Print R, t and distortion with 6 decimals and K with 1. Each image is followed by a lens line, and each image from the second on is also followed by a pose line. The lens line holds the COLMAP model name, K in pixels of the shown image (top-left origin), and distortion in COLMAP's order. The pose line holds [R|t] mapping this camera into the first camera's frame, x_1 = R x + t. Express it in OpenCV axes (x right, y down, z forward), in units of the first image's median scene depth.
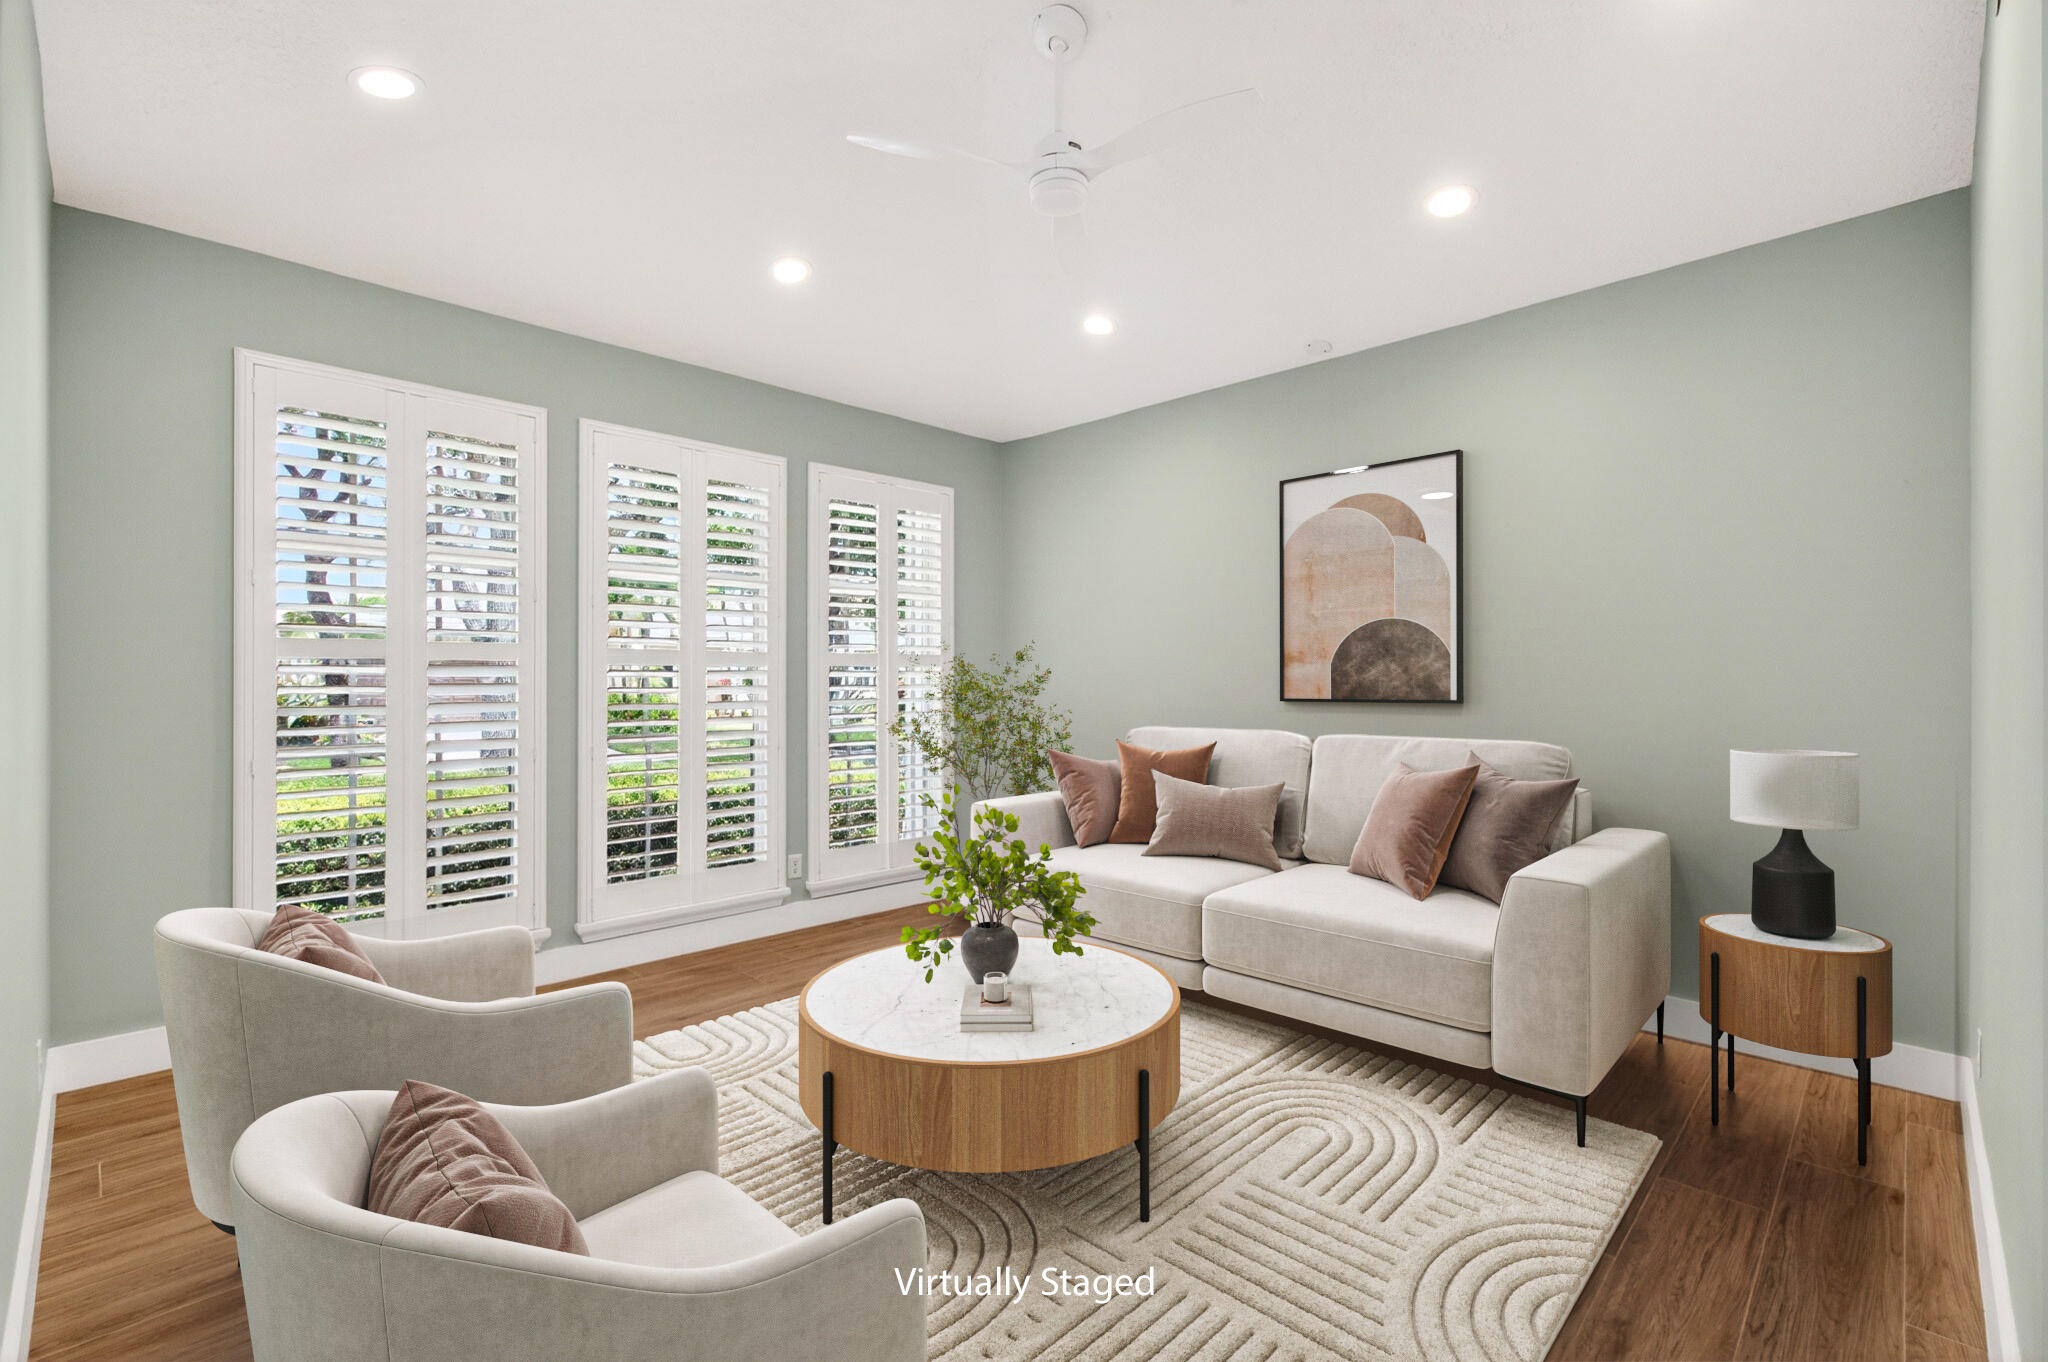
lens RADIAL K [[927.2, 0, 1017.5], [0, 927.2, 688.6], [0, 0, 1]] dist [-0.003901, 0.004111]
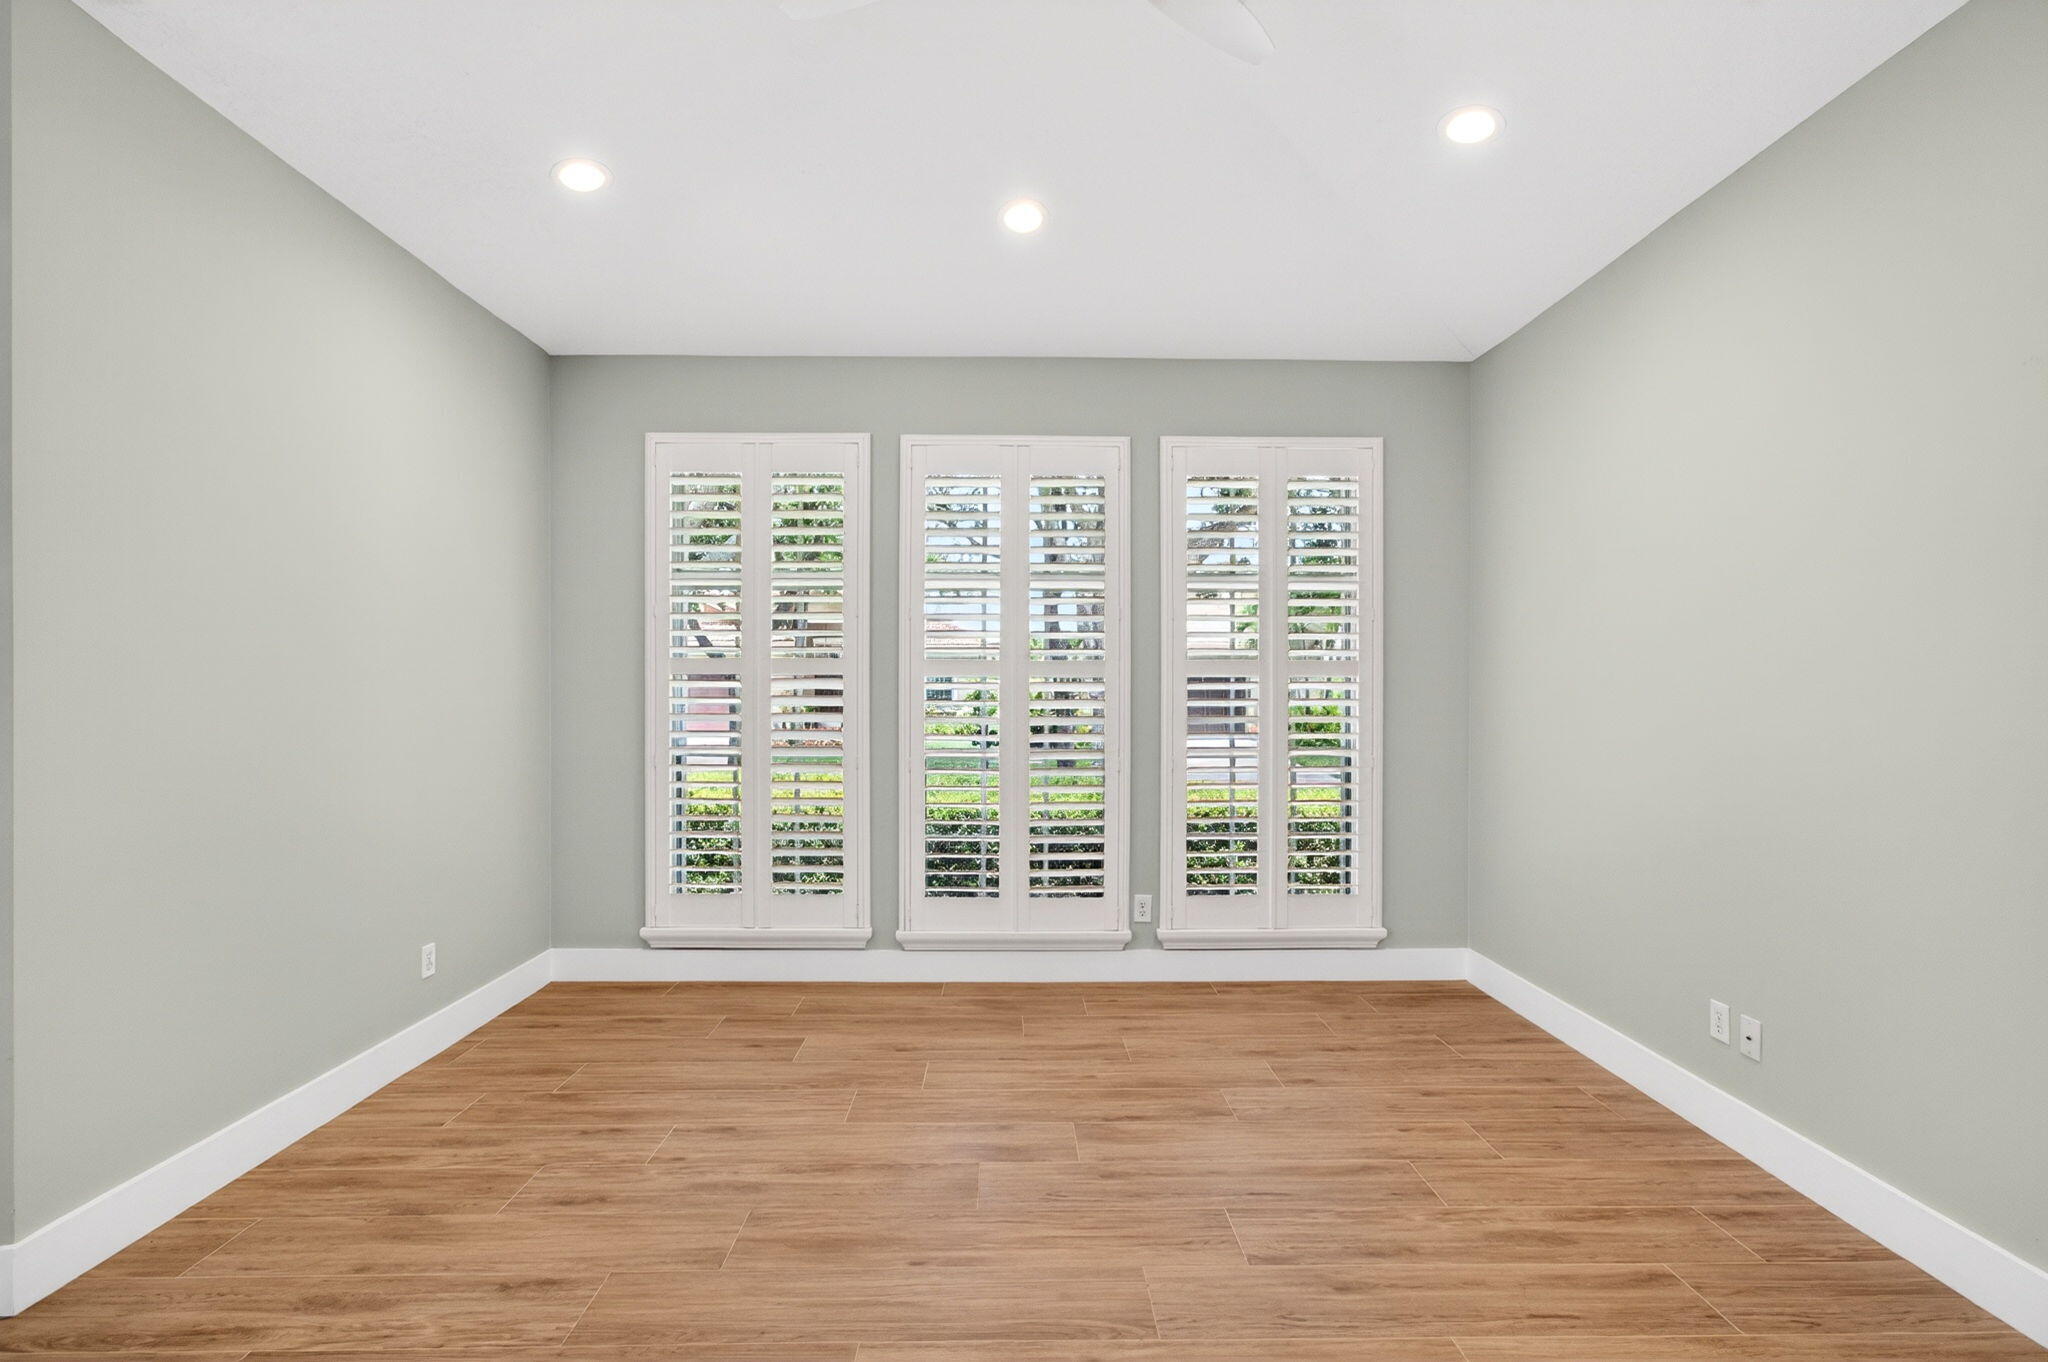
lens RADIAL K [[927.2, 0, 1027.8], [0, 927.2, 714.1], [0, 0, 1]] dist [-0.003901, 0.004111]
pose [[0.709483, 0.016431, -0.704531, 0.296782], [-0.006636, 0.999840, 0.016635, -0.003539], [0.704691, -0.007127, 0.709478, 0.314390]]
